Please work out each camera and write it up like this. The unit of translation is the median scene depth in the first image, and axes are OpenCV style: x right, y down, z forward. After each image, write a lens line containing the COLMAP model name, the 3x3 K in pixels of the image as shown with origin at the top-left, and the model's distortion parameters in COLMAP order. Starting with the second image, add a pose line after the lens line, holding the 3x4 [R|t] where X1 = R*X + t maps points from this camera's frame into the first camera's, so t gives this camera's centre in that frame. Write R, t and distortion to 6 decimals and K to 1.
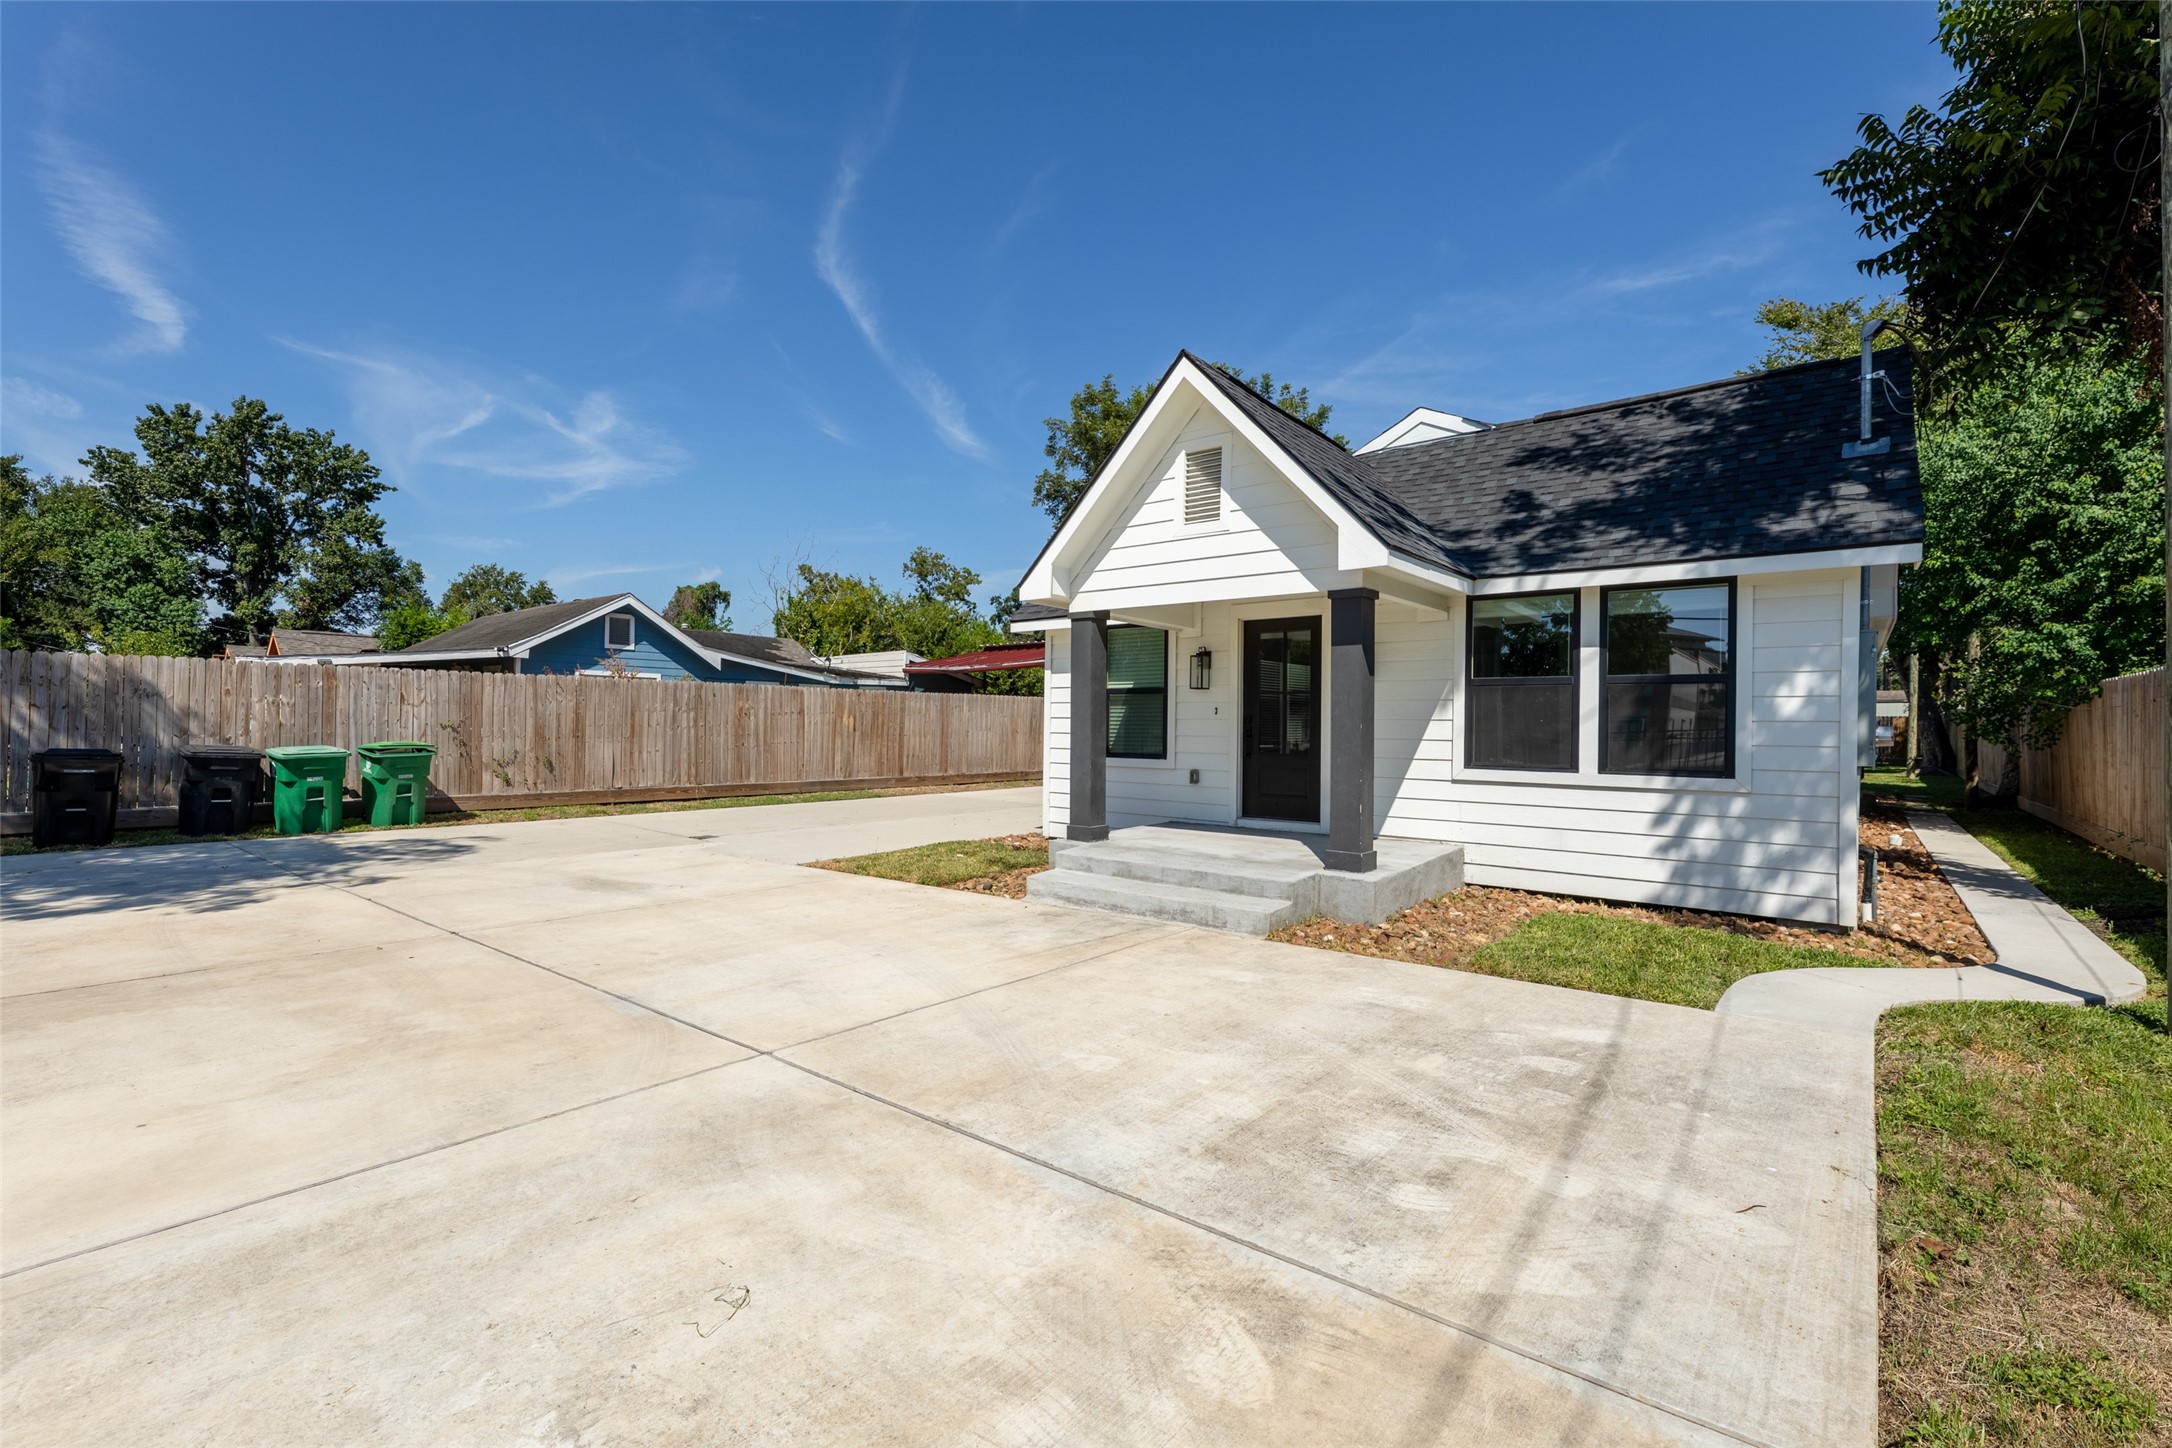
lens RADIAL K [[926.7, 0, 1086.0], [0, 926.7, 724.0], [0, 0, 1]] dist [-0.001029, -0.000608]
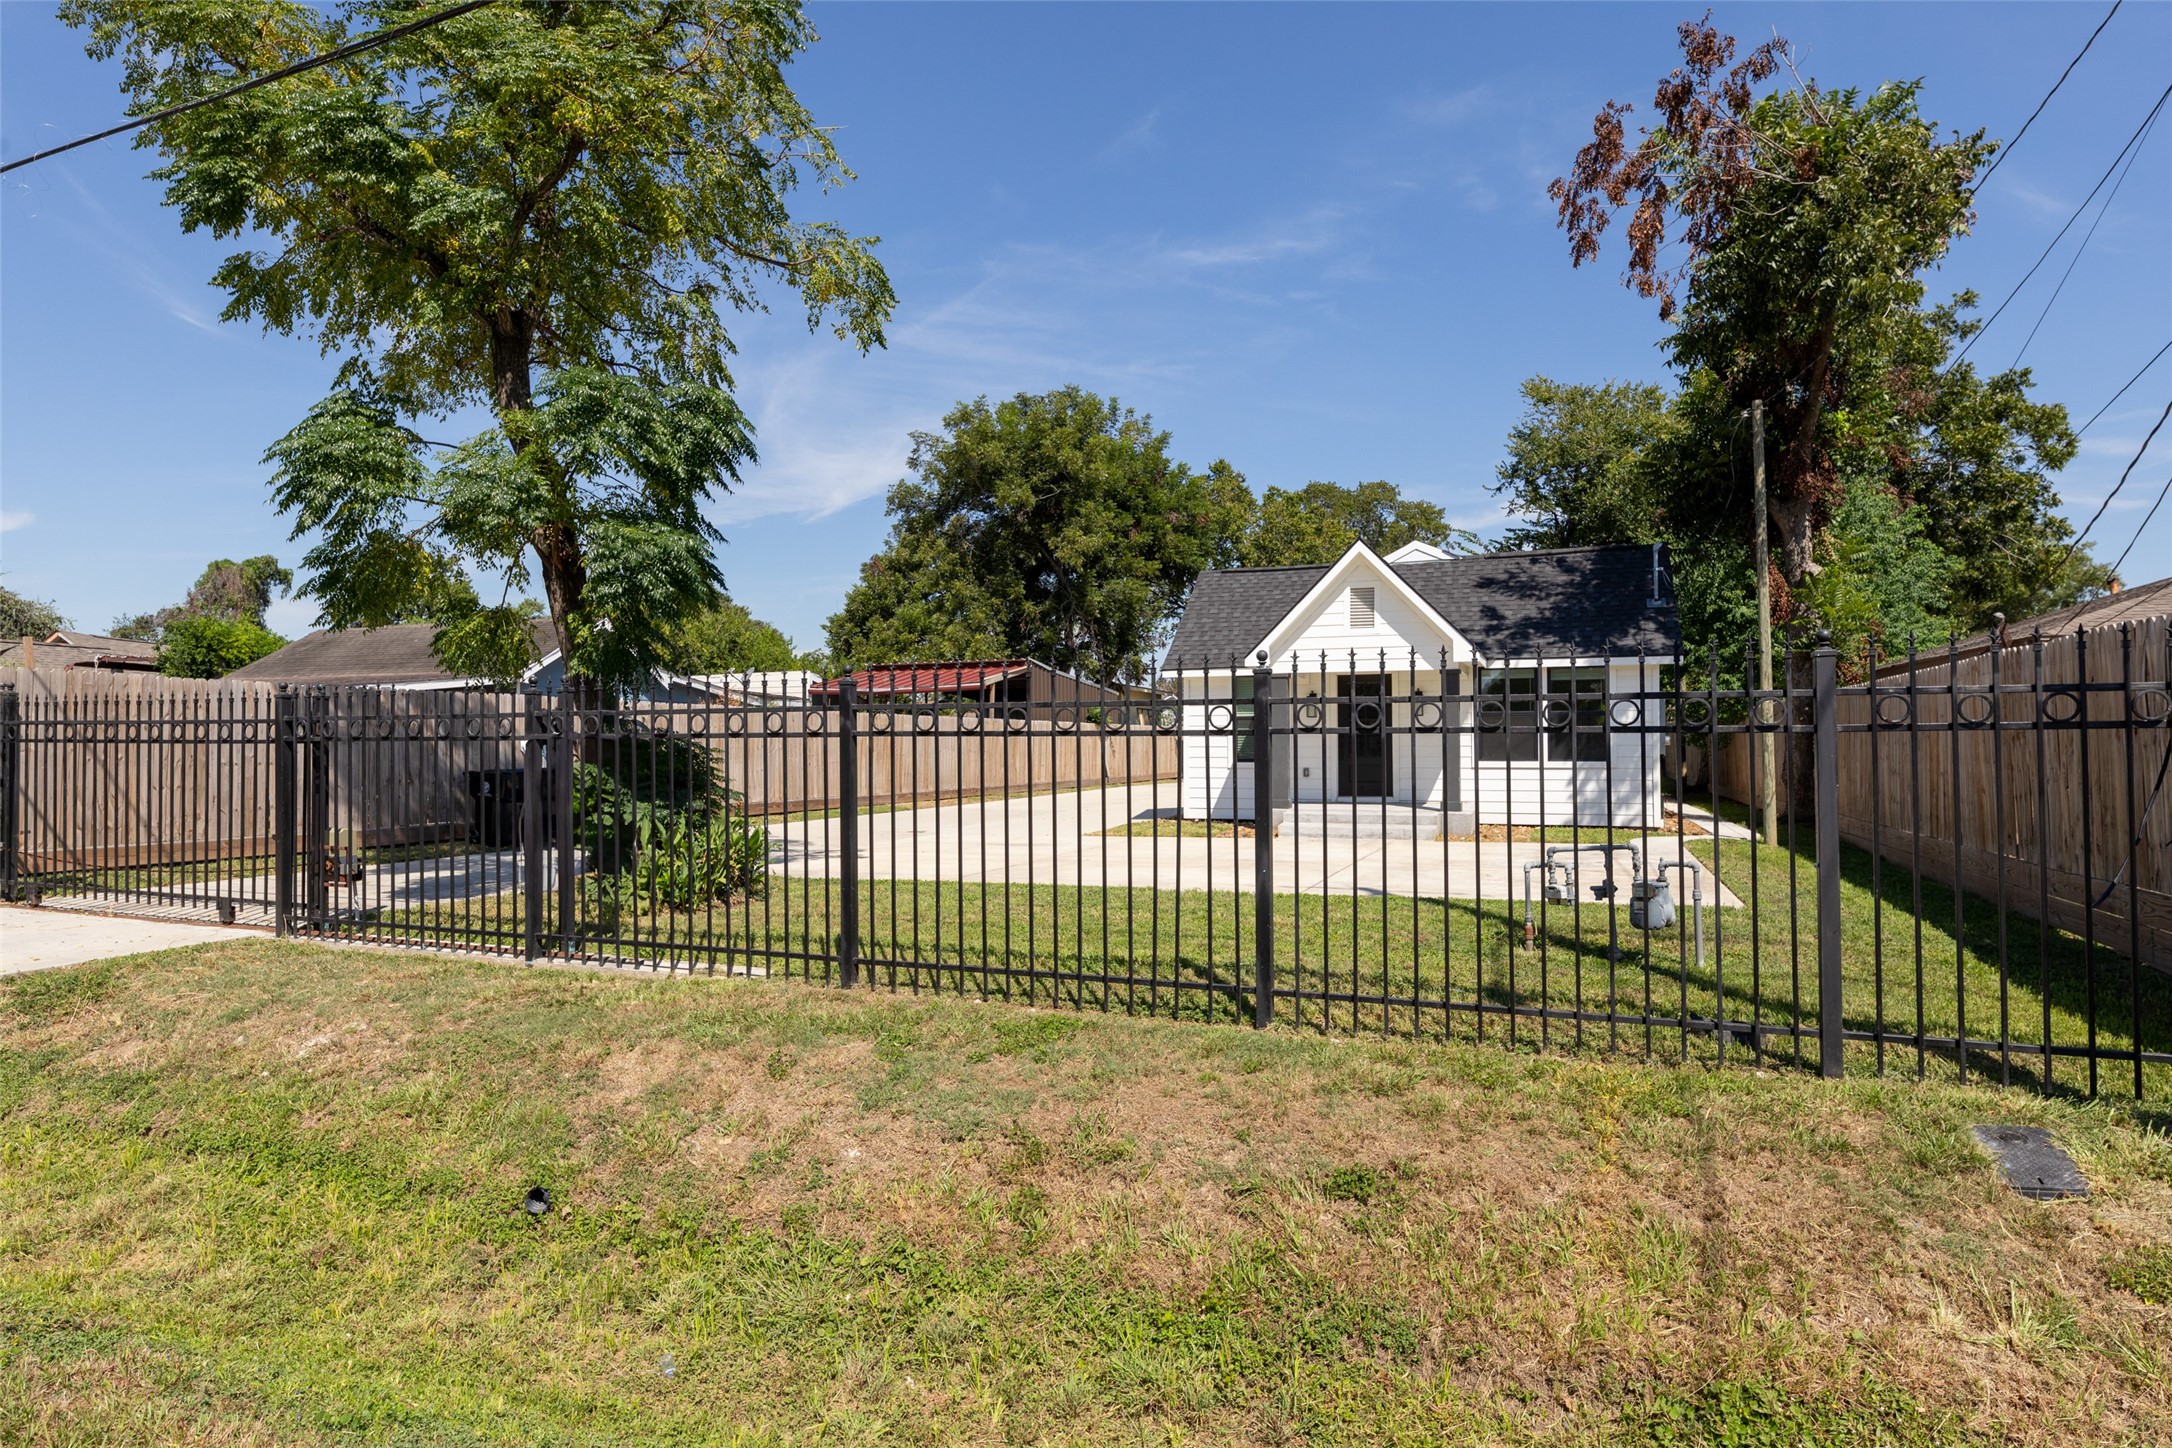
lens RADIAL K [[1236.1, 0, 1086.0], [0, 1236.1, 724.0], [0, 0, 1]] dist [0.018628, 0.000227]
pose [[0.947013, -0.006173, 0.321135, -1.096292], [0.012288, 0.999780, -0.017017, 0.008299], [-0.320959, 0.020061, 0.946880, -1.071411]]
